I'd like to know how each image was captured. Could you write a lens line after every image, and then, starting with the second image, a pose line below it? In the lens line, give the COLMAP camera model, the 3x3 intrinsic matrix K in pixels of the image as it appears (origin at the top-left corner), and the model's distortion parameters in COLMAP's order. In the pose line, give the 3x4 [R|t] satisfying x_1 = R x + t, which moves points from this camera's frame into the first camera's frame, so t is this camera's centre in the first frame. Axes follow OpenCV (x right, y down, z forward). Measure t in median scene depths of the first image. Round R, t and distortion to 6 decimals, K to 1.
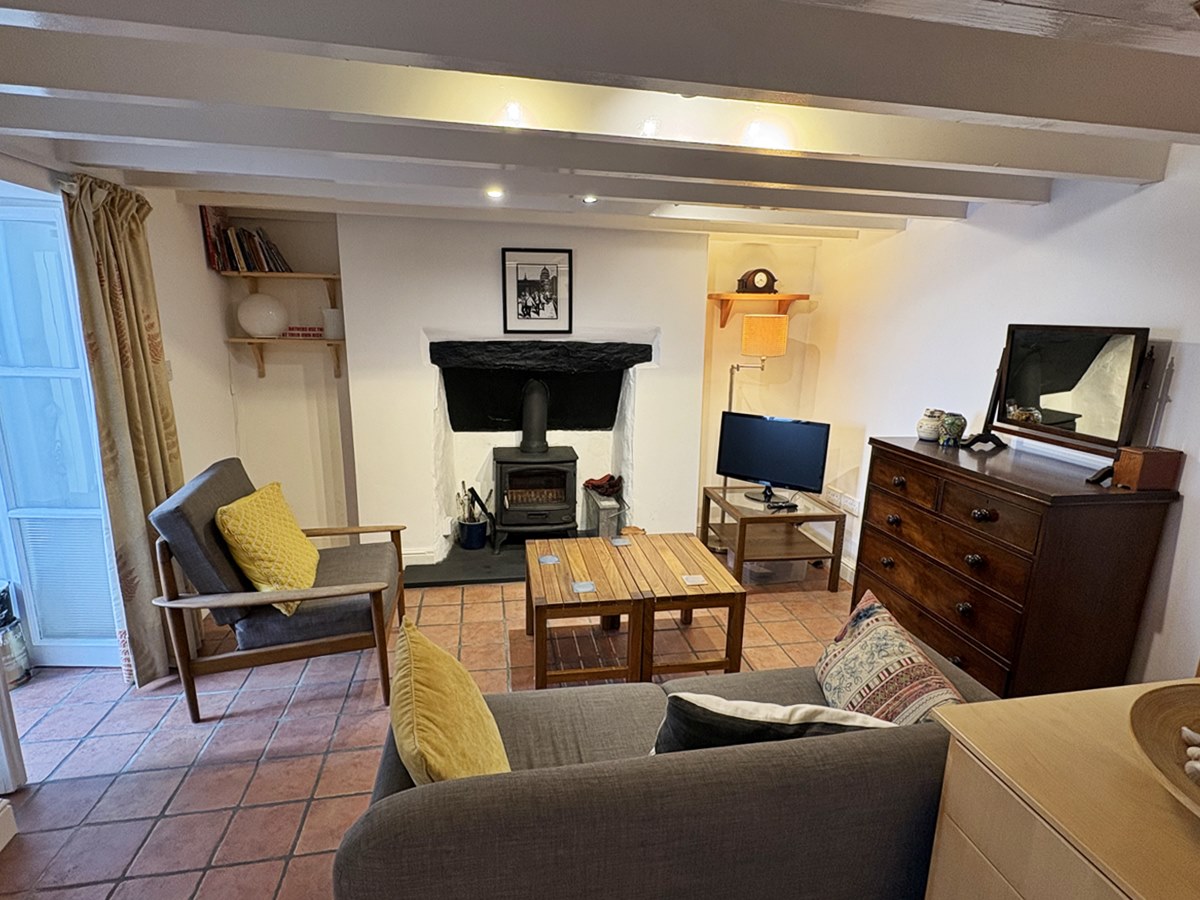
lens RADIAL K [[601.4, 0, 606.8], [0, 601.4, 455.4], [0, 0, 1]] dist [-0.000171, 0.000080]
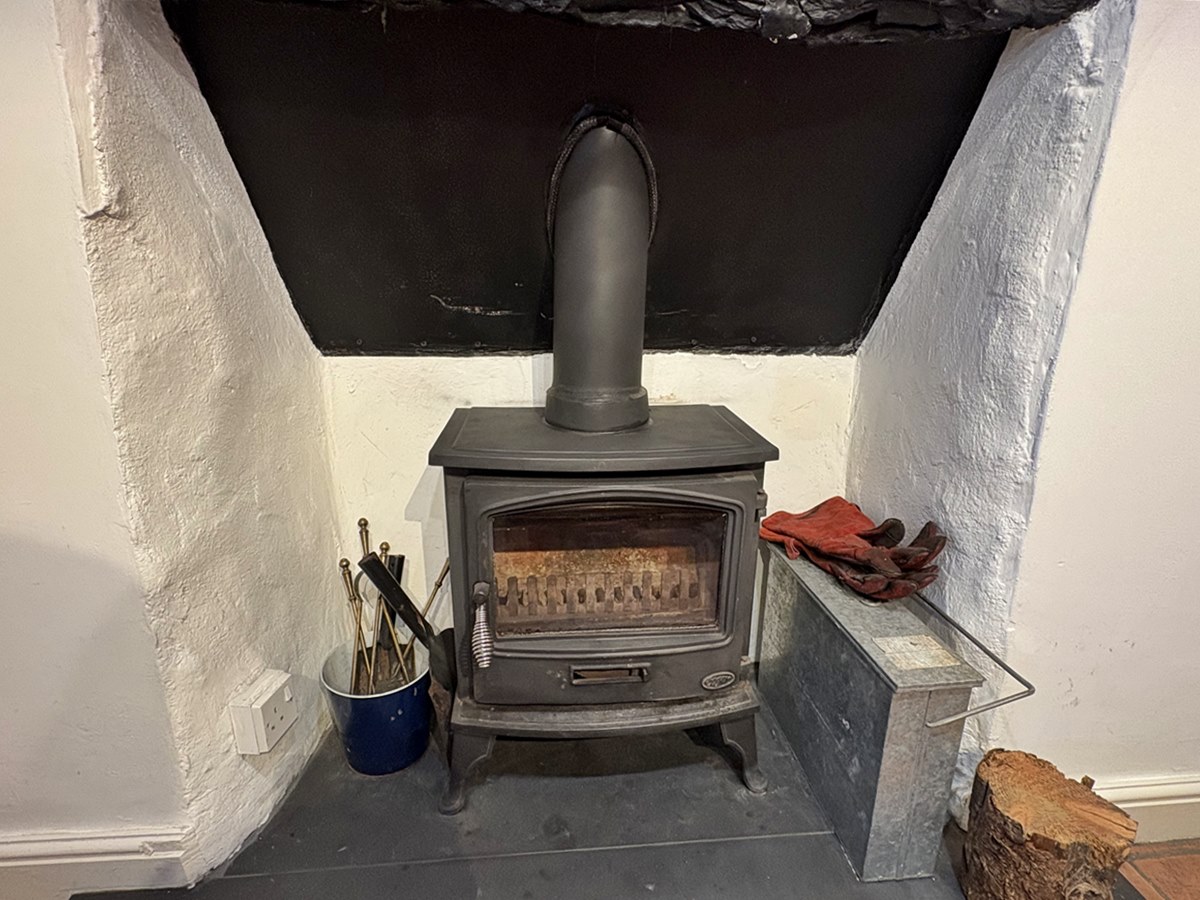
lens RADIAL K [[601.4, 0, 599.8], [0, 601.4, 453.9], [0, 0, 1]] dist [-0.000171, 0.000080]
pose [[0.995789, 0.009509, -0.091185, -0.106038], [-0.004023, 0.998181, 0.060158, -0.011489], [0.091591, -0.059538, 0.994015, 0.820483]]
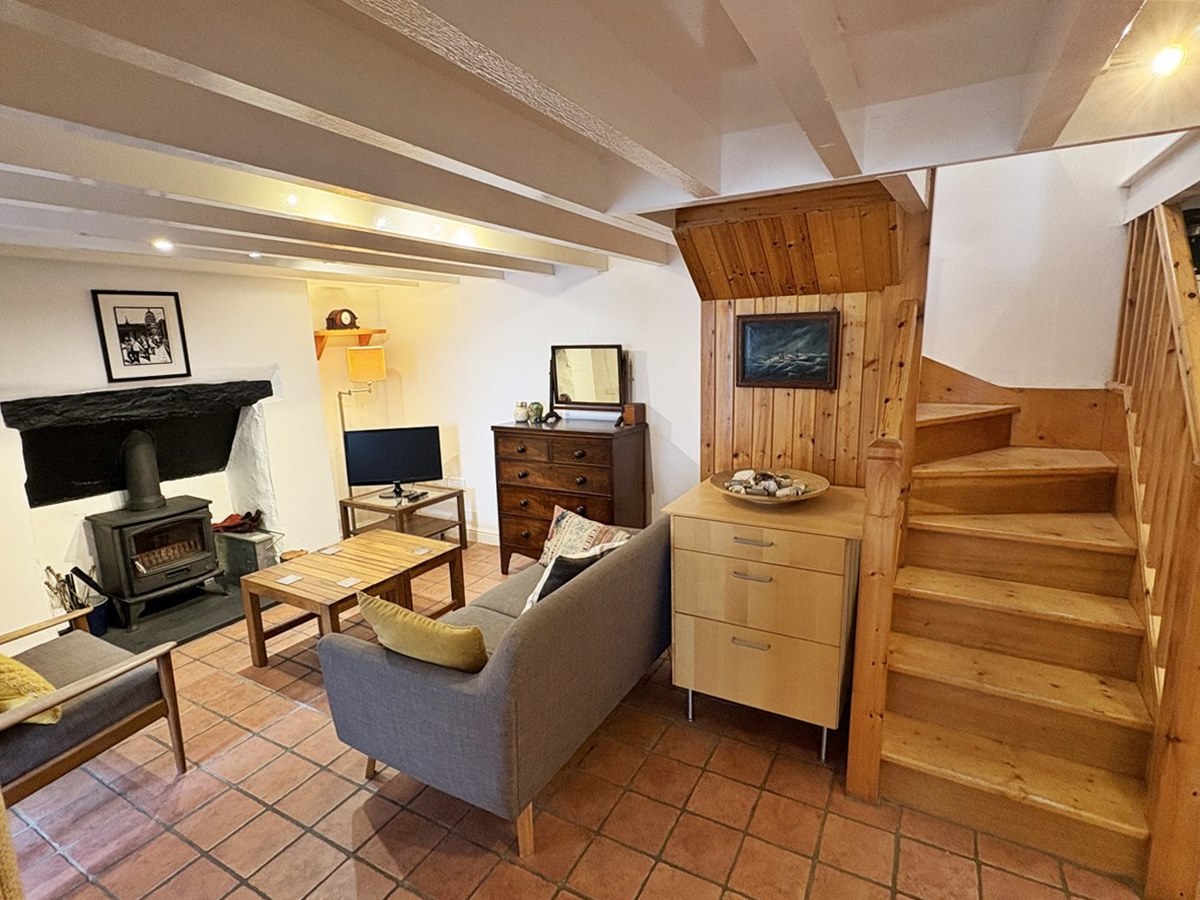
lens RADIAL K [[601.4, 0, 587.1], [0, 601.4, 451.3], [0, 0, 1]] dist [-0.000171, 0.000080]
pose [[0.648897, -0.181016, 0.739031, -0.391693], [0.212105, 0.975821, 0.052778, 0.002142], [-0.730715, 0.122505, 0.671601, -0.119087]]
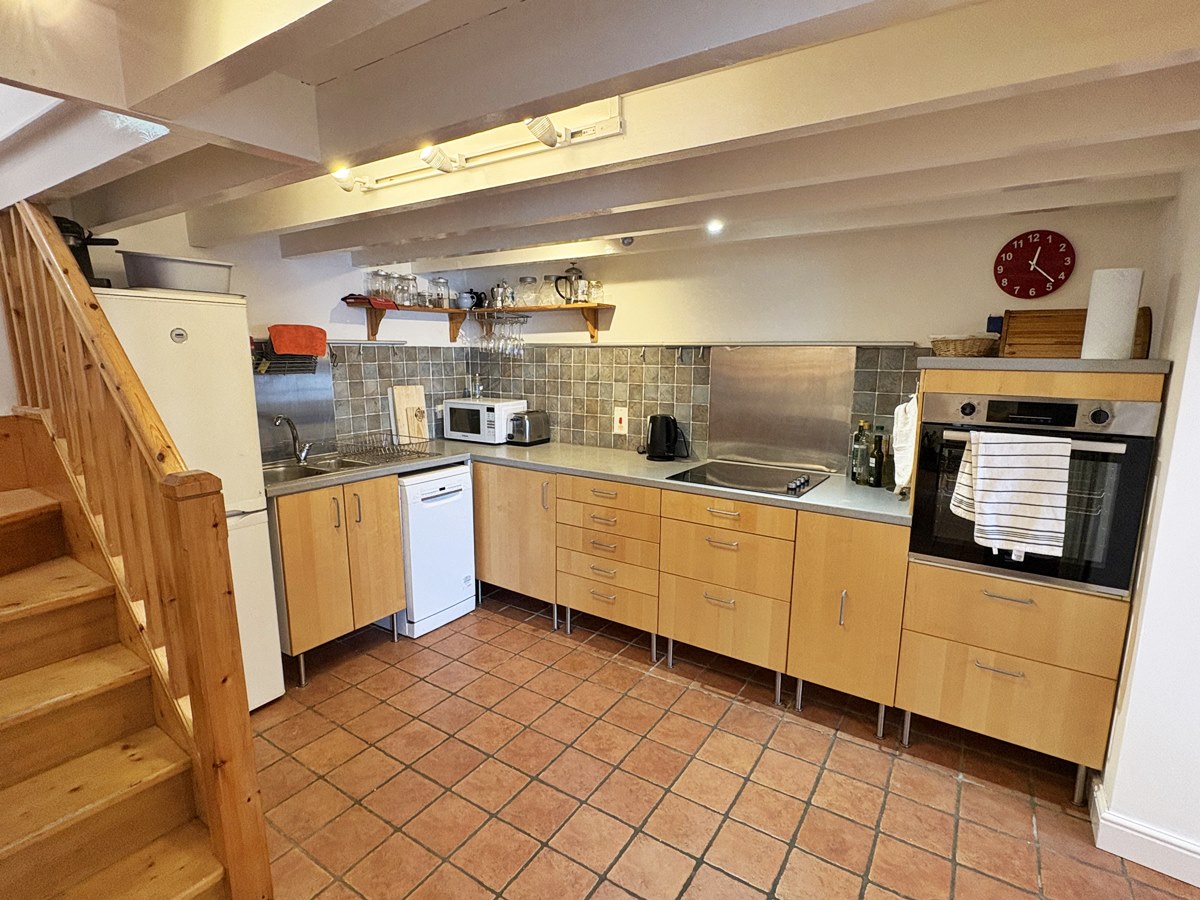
lens RADIAL K [[601.4, 0, 603.6], [0, 601.4, 448.1], [0, 0, 1]] dist [-0.000171, 0.000080]
pose [[-0.725869, -0.133799, 0.674694, -0.280155], [0.136672, 0.933283, 0.332119, 0.010706], [-0.674118, 0.333287, -0.659155, -0.088527]]
